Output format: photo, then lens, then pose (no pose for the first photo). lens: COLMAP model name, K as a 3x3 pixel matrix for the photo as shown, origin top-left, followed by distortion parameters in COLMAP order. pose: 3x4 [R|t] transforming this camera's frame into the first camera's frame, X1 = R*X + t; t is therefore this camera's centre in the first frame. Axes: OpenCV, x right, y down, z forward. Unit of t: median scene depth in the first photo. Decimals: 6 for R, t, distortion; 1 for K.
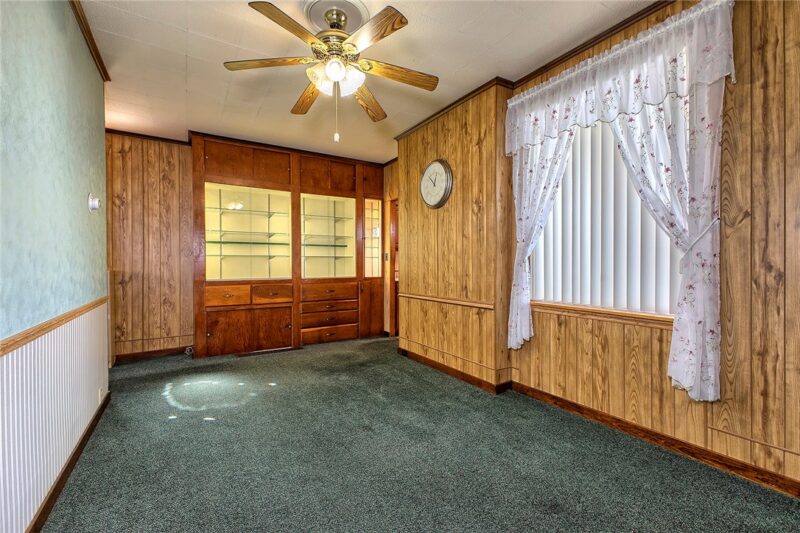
lens RADIAL K [[355.0, 0, 433.3], [0, 355.0, 266.3], [0, 0, 1]] dist [-0.000375, -0.000116]
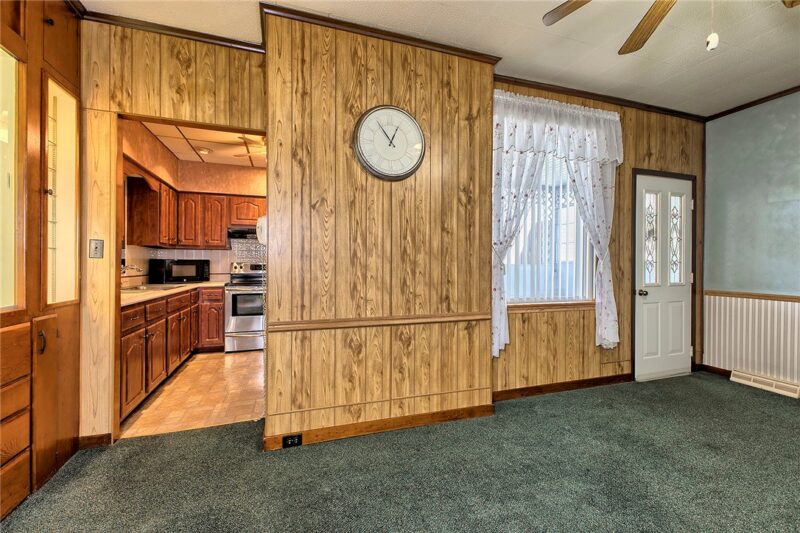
lens RADIAL K [[323.2, 0, 438.2], [0, 323.2, 266.3], [0, 0, 1]] dist [0.009323, 0.000091]
pose [[0.284648, -0.001353, 0.958631, -0.604541], [0.002263, 0.999997, 0.000739, -0.009076], [-0.958629, 0.001959, 0.284650, 0.853130]]
